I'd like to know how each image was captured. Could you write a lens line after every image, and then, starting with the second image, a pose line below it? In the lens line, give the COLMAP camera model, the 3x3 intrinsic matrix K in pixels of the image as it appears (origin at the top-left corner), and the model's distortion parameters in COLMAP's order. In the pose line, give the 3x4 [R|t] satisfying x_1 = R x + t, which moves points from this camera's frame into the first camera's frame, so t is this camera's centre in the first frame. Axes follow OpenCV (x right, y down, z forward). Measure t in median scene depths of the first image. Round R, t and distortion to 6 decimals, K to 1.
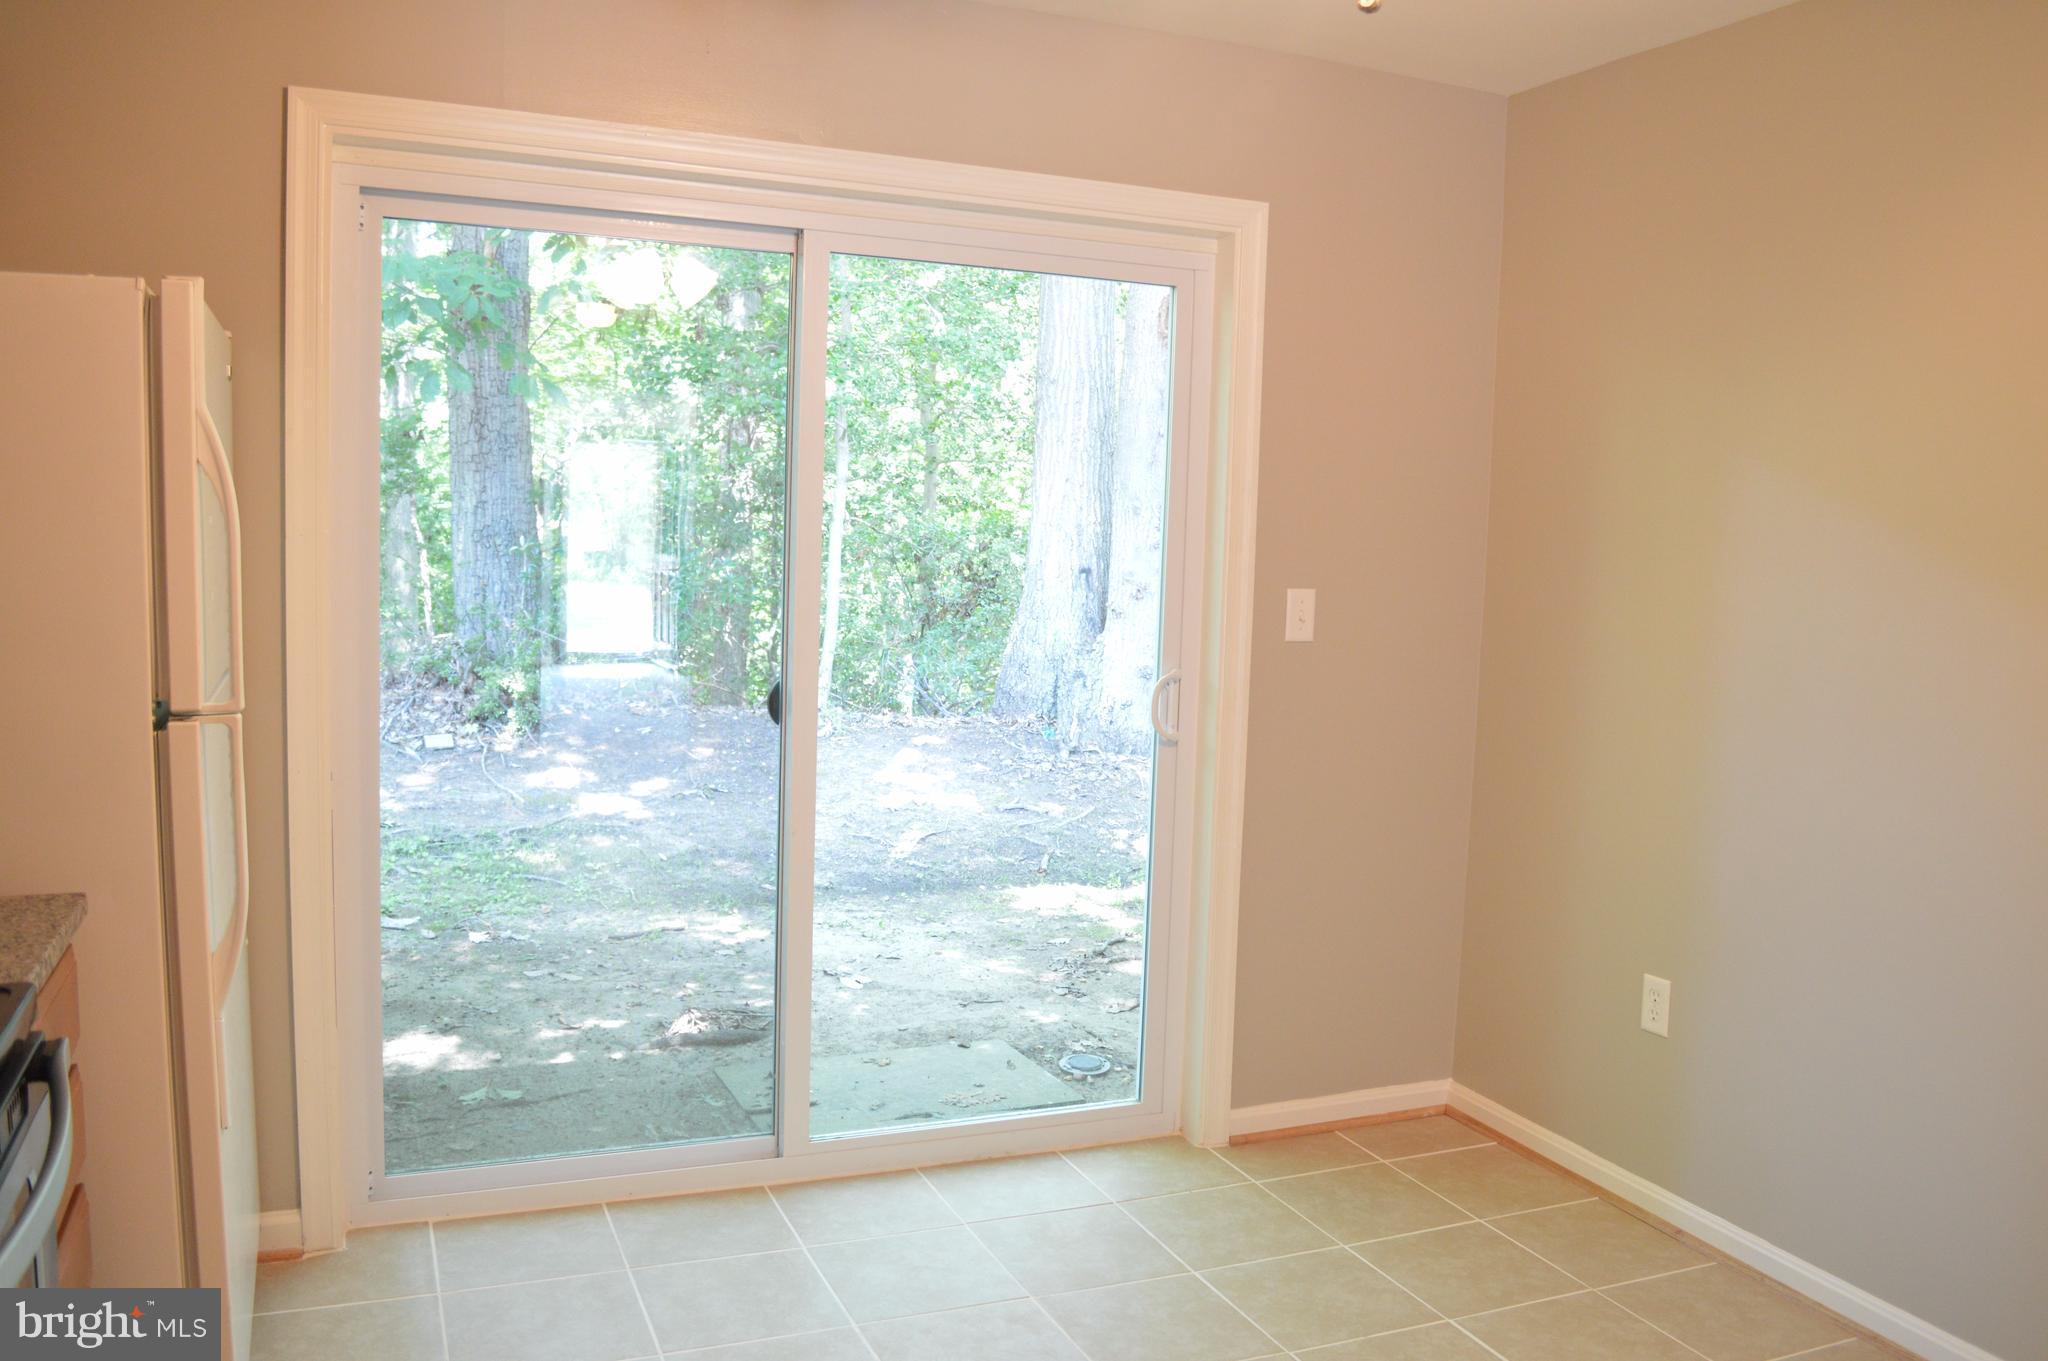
lens RADIAL K [[1633.5, 0, 1022.1], [0, 1633.5, 683.9], [0, 0, 1]] dist [-0.086468, 0.016725]
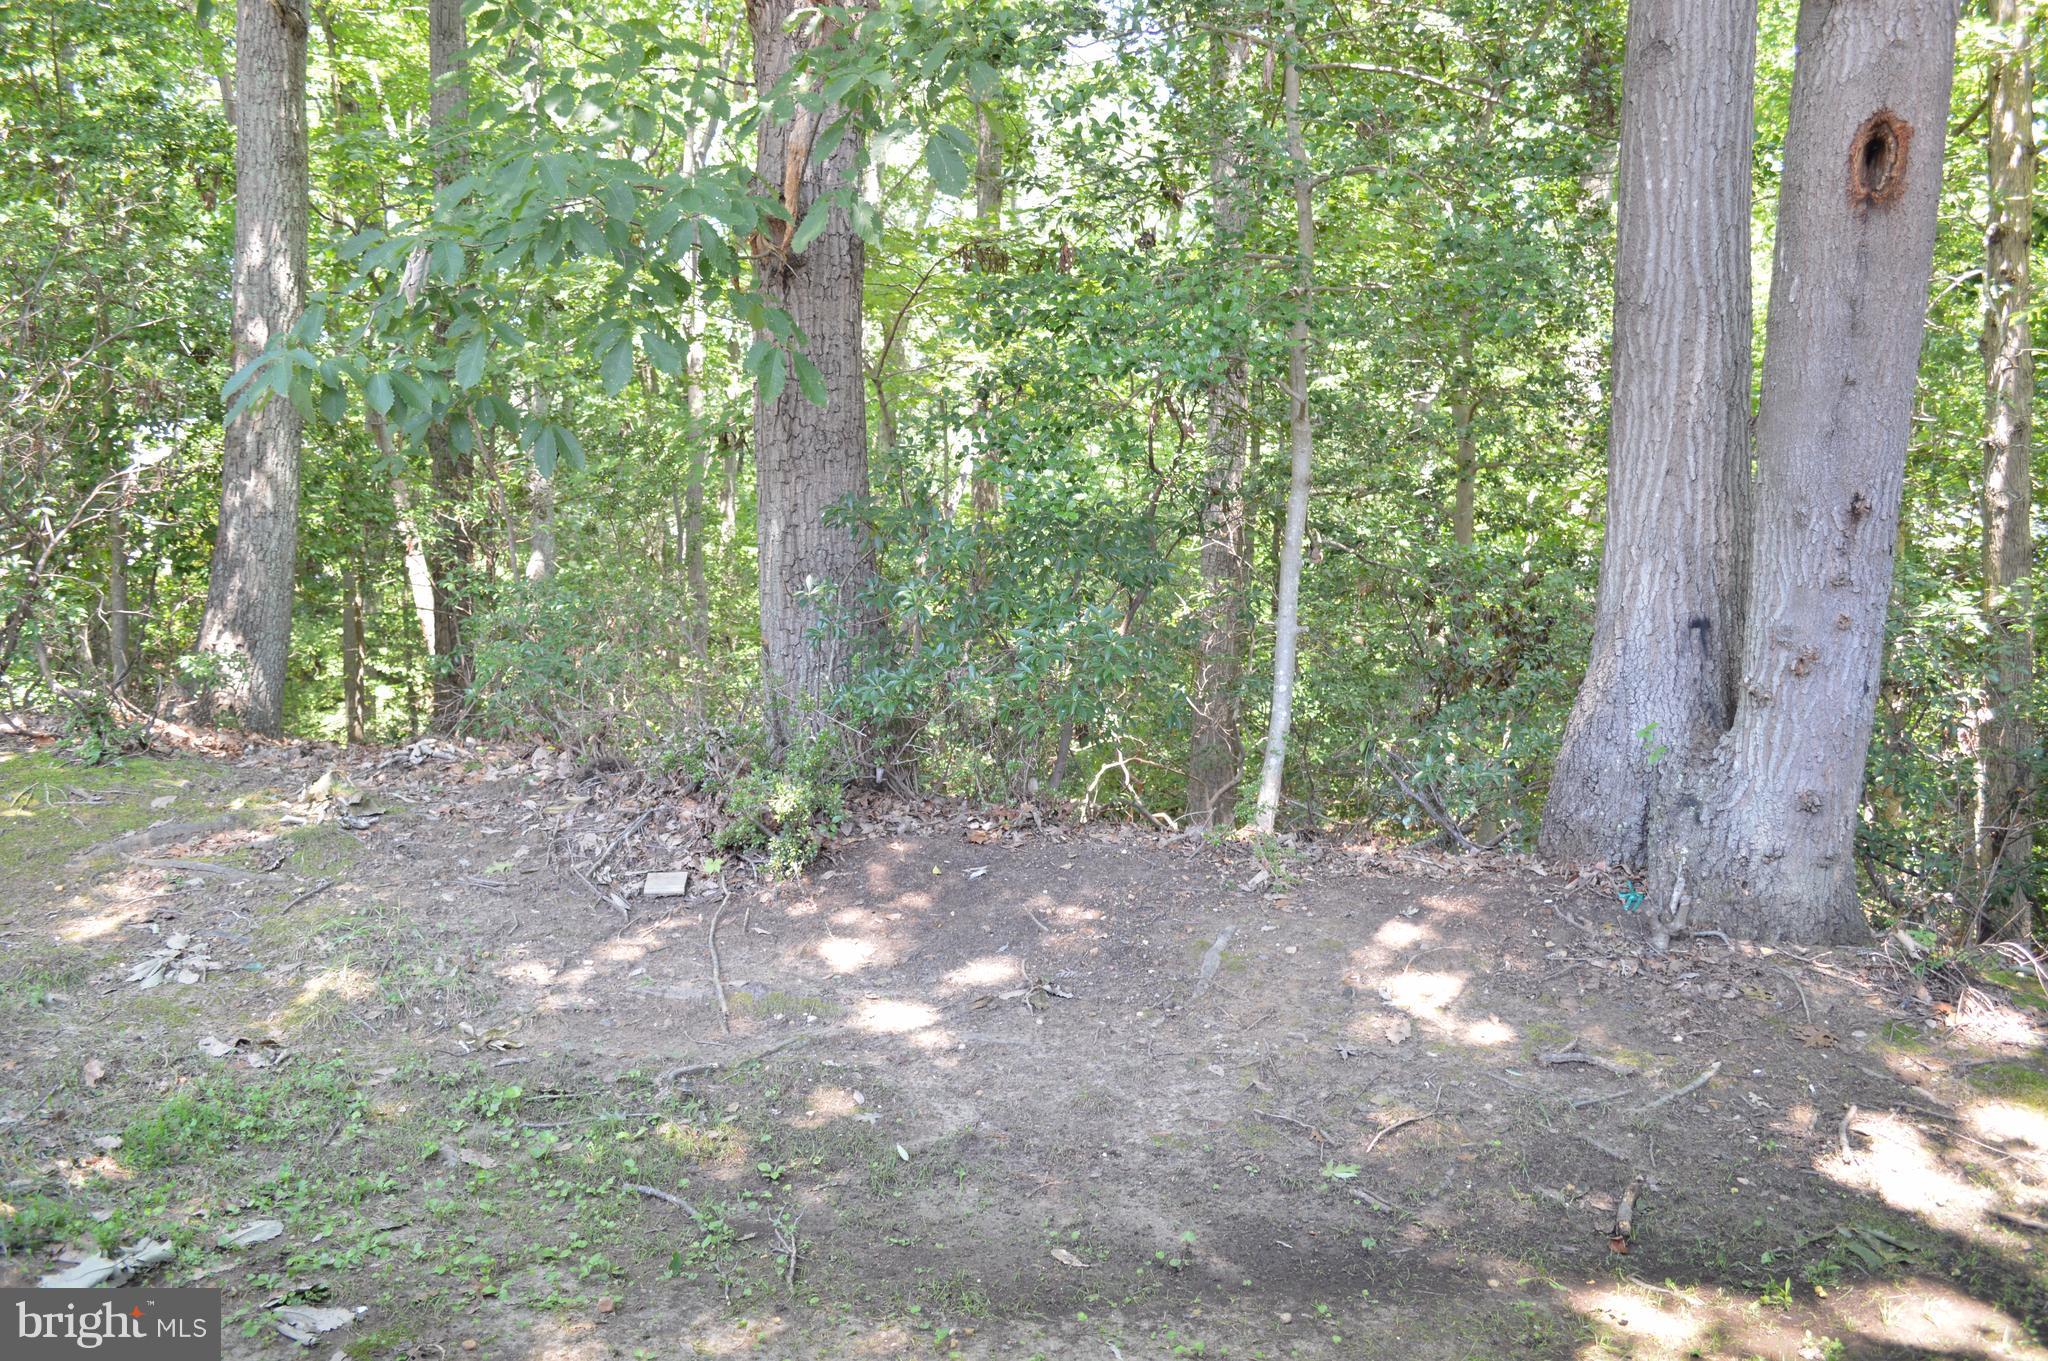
lens RADIAL K [[1633.5, 0, 1027.5], [0, 1633.5, 678.3], [0, 0, 1]] dist [-0.086468, 0.016725]
pose [[0.944742, 0.008988, -0.327690, -0.000289], [-0.015309, 0.999743, -0.016716, -0.036794], [0.327456, 0.020808, 0.944637, 0.374942]]
